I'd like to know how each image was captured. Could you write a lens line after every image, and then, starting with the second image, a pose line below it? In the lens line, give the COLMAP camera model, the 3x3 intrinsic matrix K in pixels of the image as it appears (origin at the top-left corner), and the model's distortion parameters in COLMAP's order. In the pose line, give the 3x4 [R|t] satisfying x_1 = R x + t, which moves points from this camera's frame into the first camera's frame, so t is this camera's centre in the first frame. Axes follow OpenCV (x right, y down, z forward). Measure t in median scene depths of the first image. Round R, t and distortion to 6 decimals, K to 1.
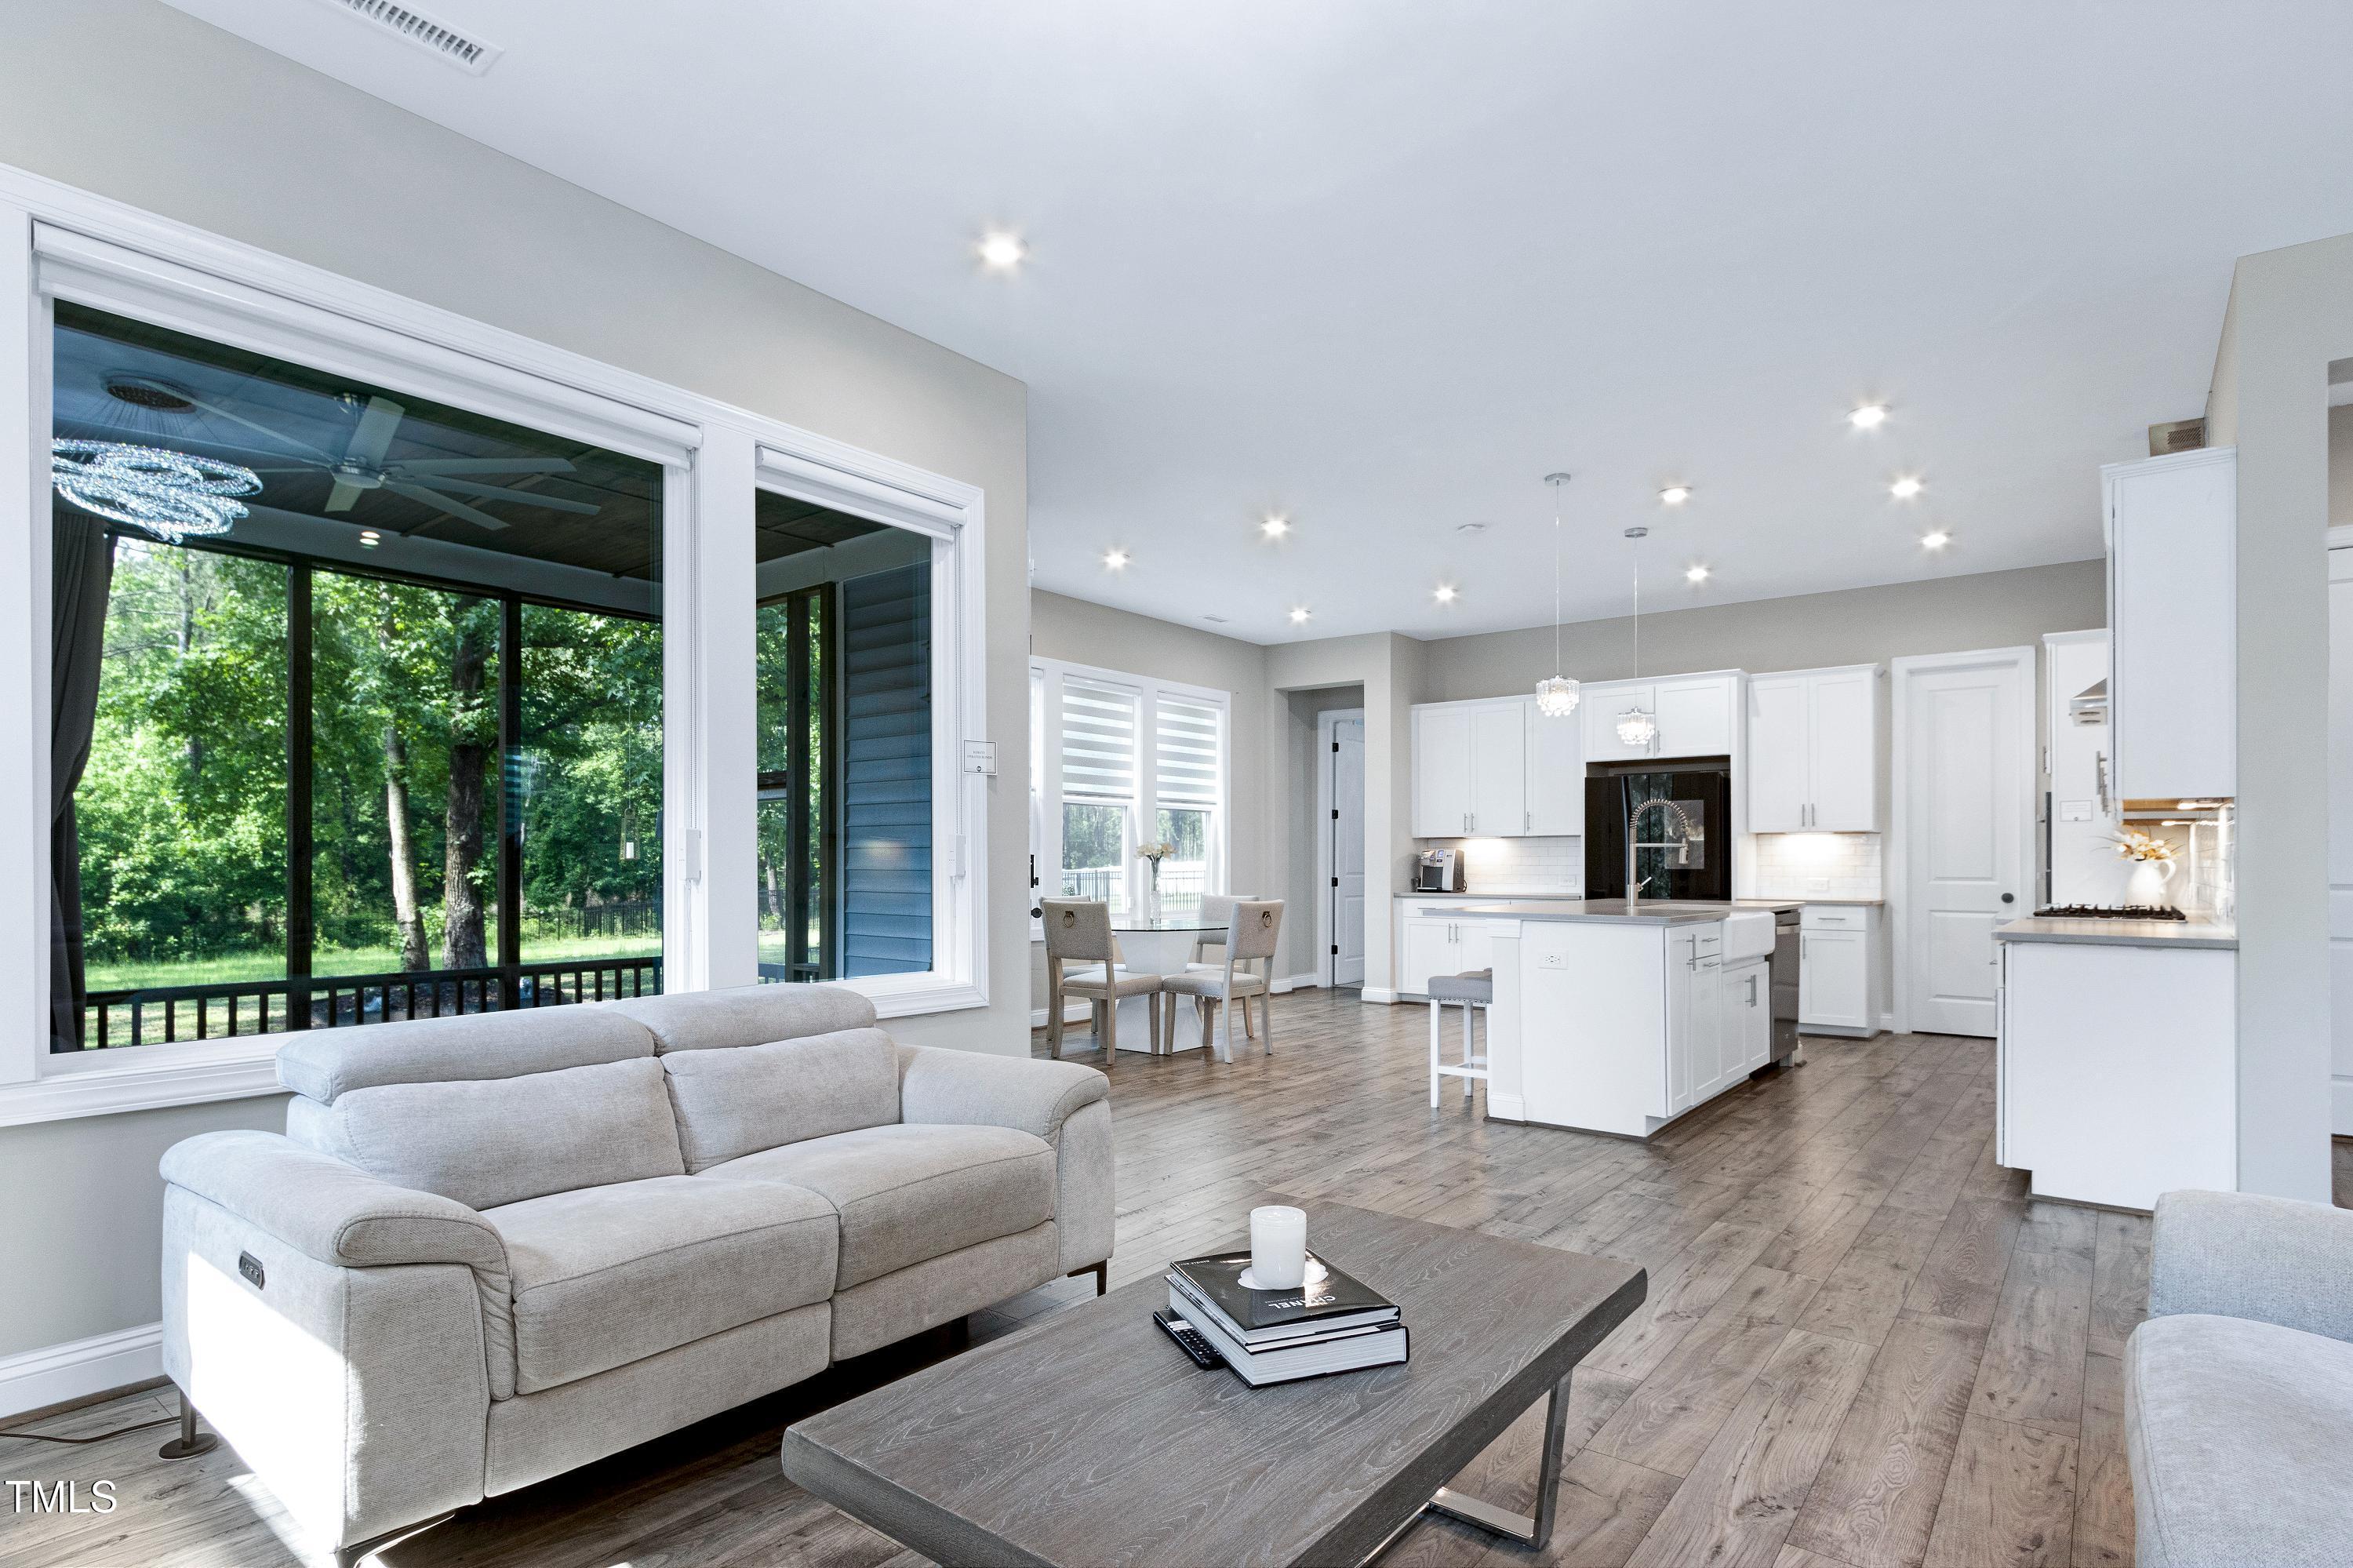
lens RADIAL K [[1198.1, 0, 1168.0], [0, 1198.1, 848.2], [0, 0, 1]] dist [0.011252, -0.008332]
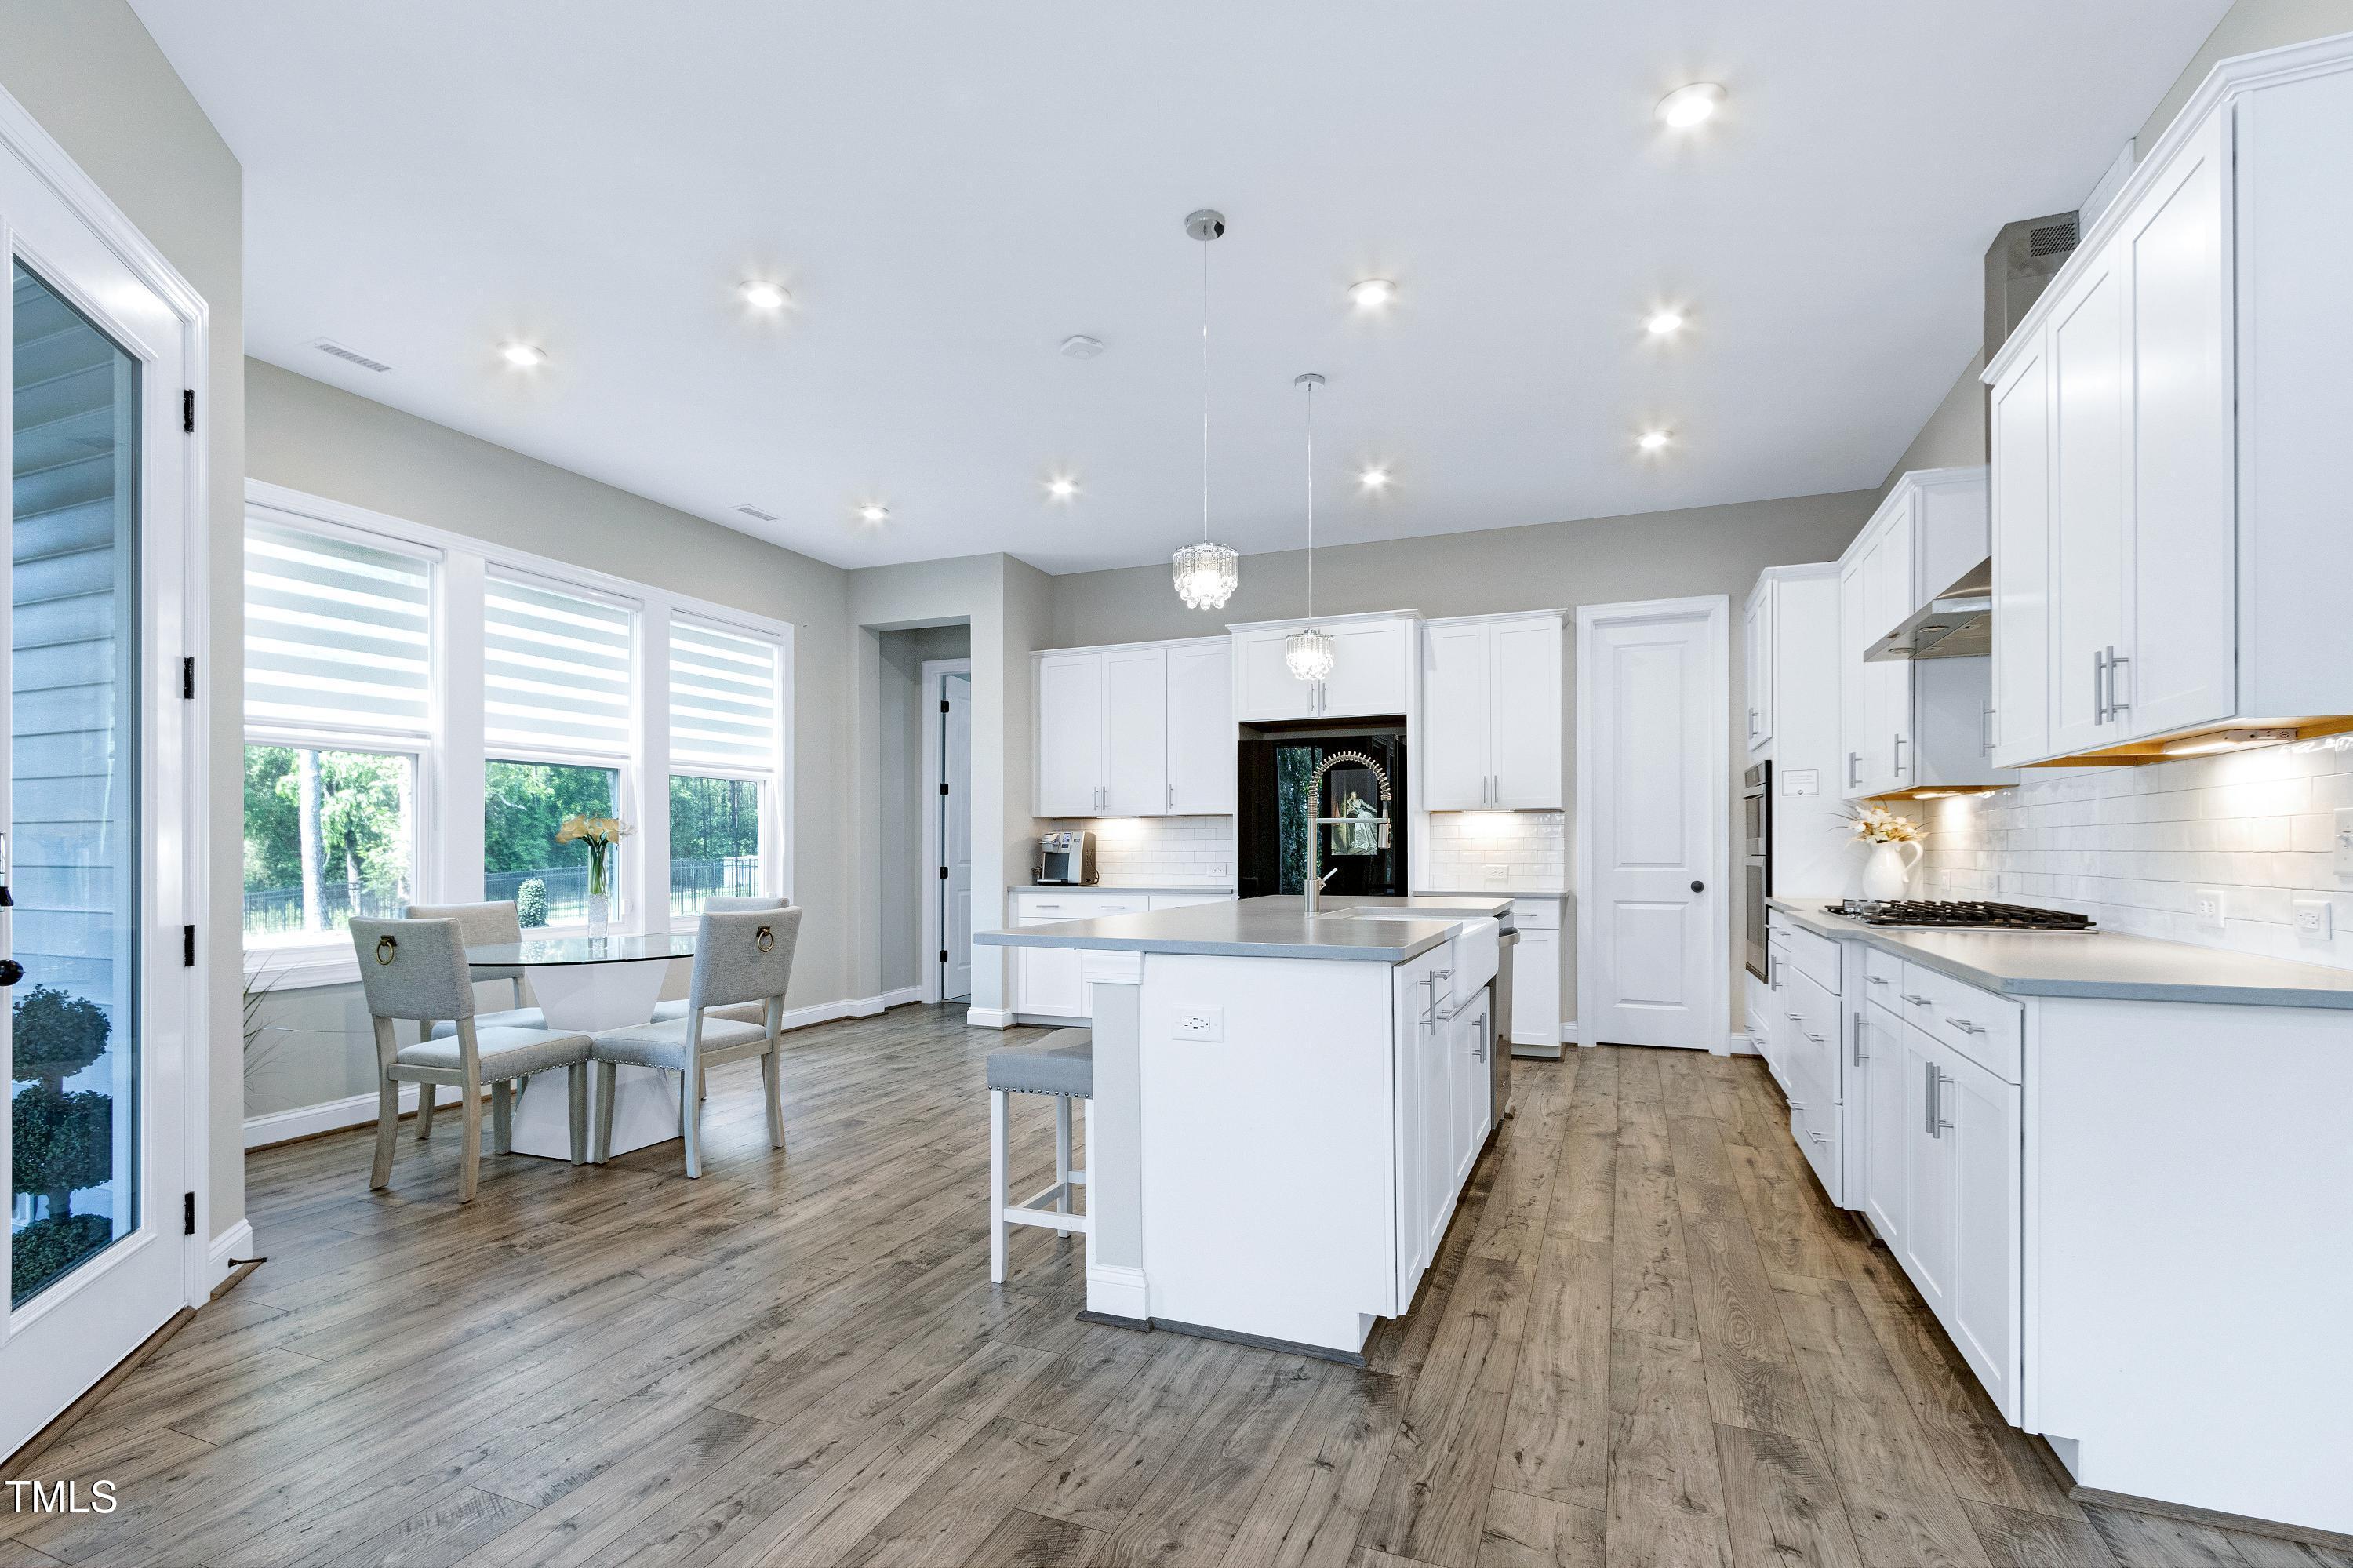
lens RADIAL K [[1103.8, 0, 1167.7], [0, 1103.8, 837.0], [0, 0, 1]] dist [0.006623, -0.000136]
pose [[0.961014, -0.001080, 0.276499, 0.105165], [0.000628, 0.999998, 0.001724, 0.003954], [-0.276500, -0.001484, 0.961013, 0.323723]]
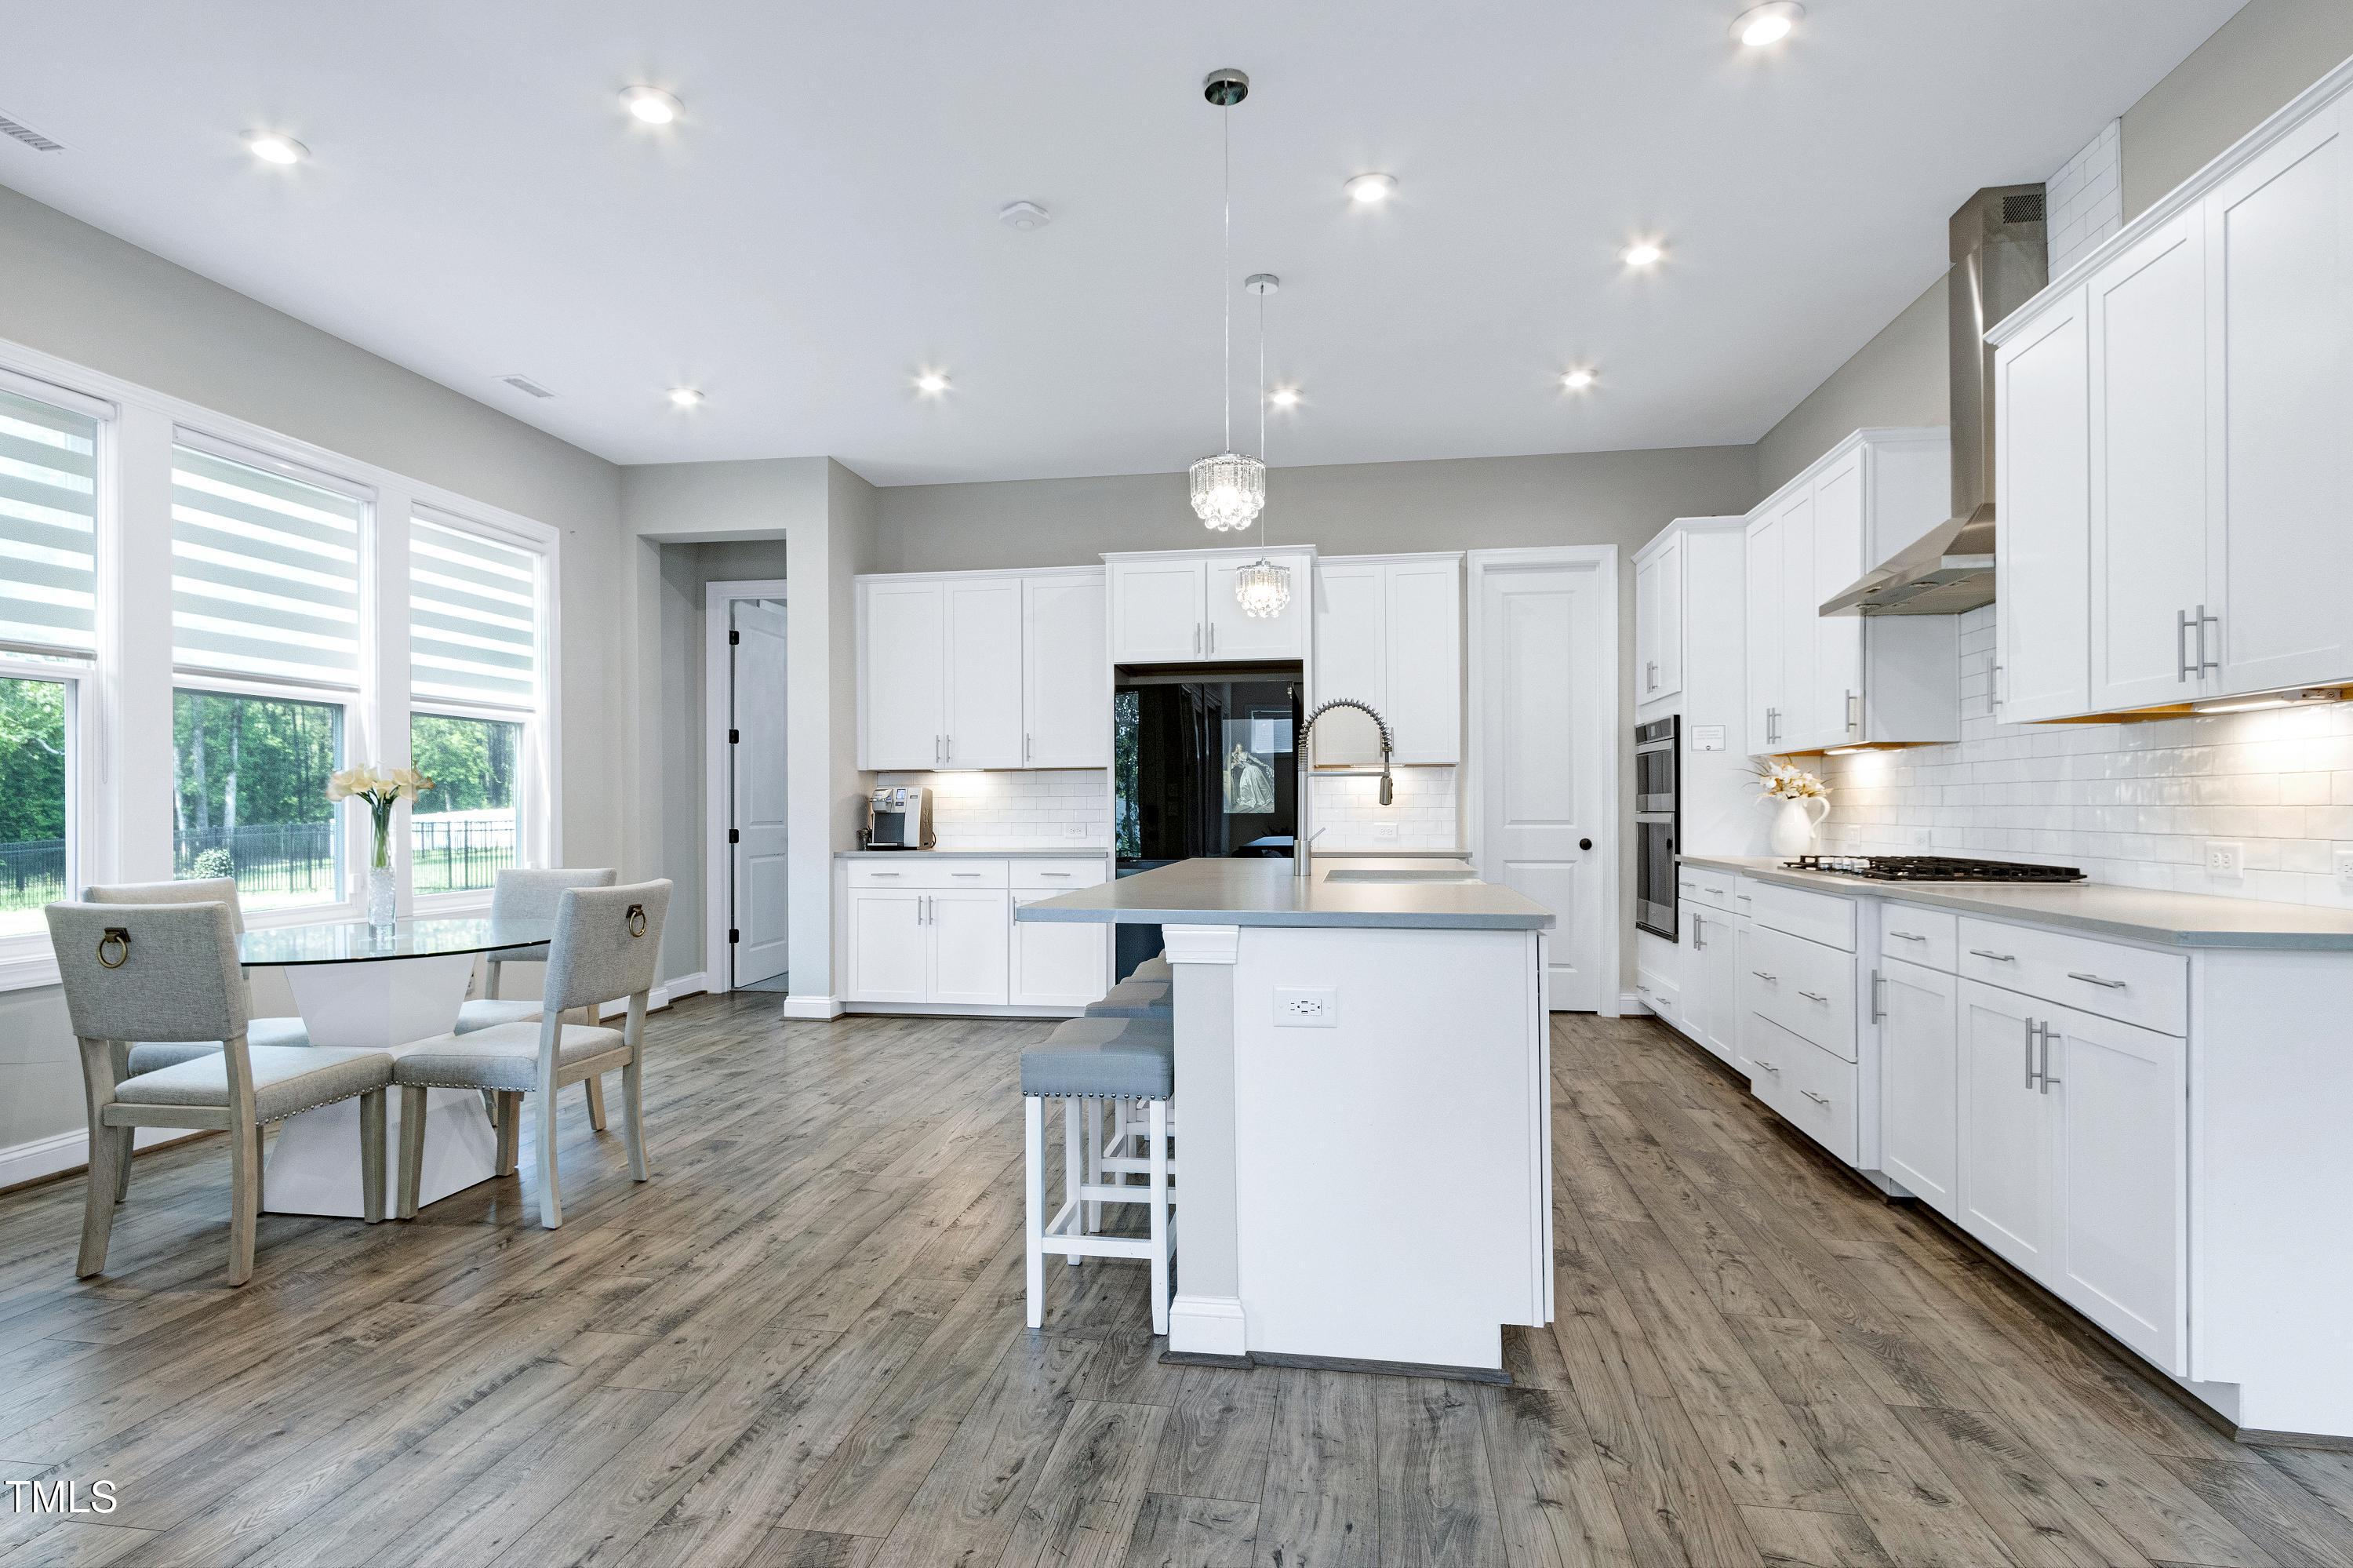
lens RADIAL K [[1216.1, 0, 1158.1], [0, 1216.1, 804.2], [0, 0, 1]] dist [0.003749, -0.000413]
pose [[0.876507, -0.005099, 0.481361, 0.024770], [0.000468, 0.999952, 0.009740, 0.004716], [-0.481388, -0.008312, 0.876468, 0.379294]]
